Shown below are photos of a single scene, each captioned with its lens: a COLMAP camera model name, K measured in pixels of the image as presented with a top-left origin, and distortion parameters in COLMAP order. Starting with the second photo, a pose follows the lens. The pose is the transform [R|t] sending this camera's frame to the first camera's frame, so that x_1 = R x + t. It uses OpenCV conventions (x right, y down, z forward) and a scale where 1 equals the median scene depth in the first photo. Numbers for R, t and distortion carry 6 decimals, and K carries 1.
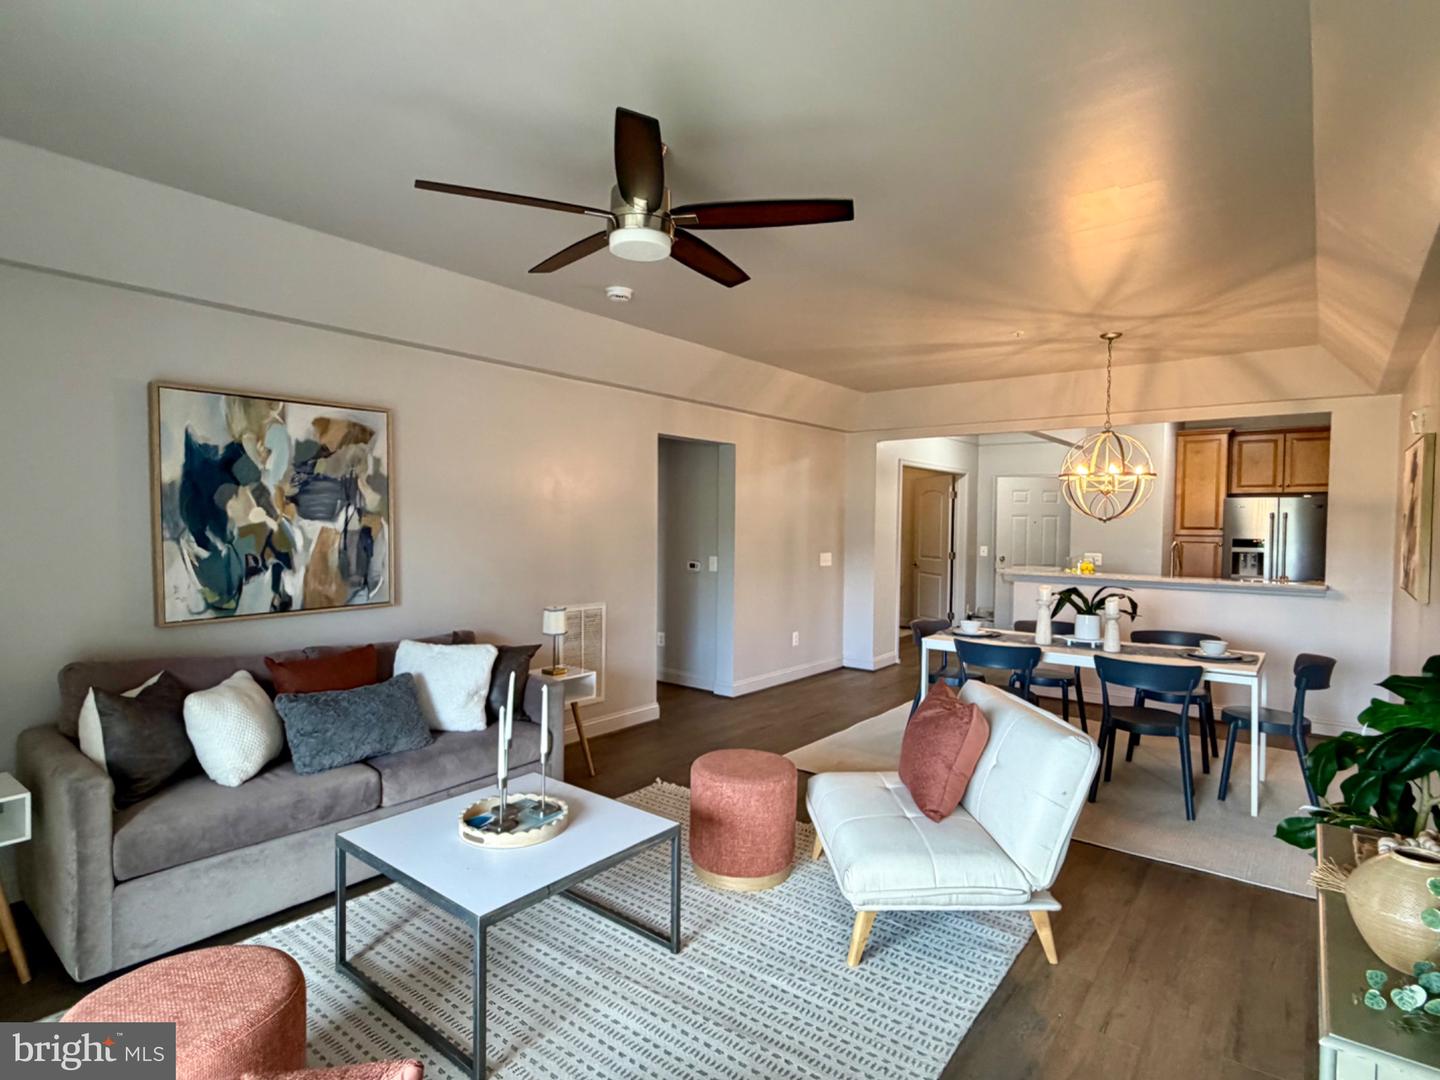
lens RADIAL K [[761.0, 0, 720.3], [0, 761.0, 542.6], [0, 0, 1]] dist [0.002410, -0.000335]
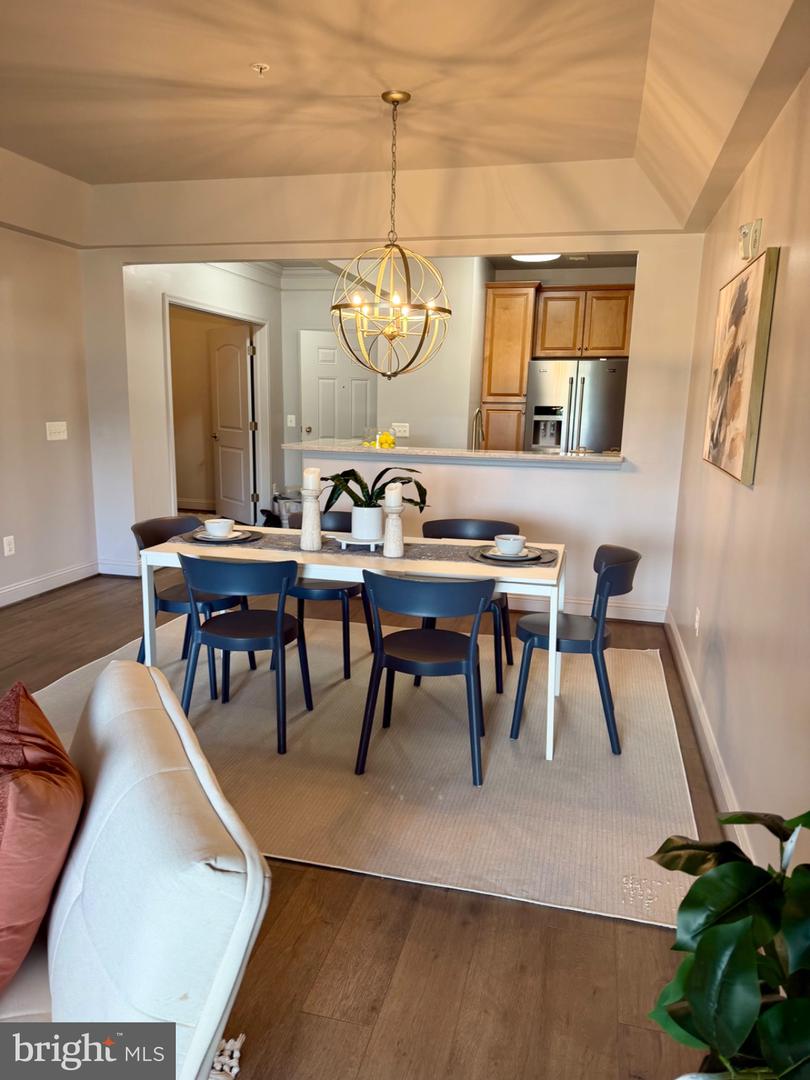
lens RADIAL K [[752.3, 0, 405.0], [0, 752.3, 540.0], [0, 0, 1]] dist [0.199838, -0.365707]
pose [[0.910621, -0.067456, 0.407700, 0.174744], [-0.000574, 0.986380, 0.164484, 0.004966], [-0.413242, -0.150016, 0.898179, 0.260789]]
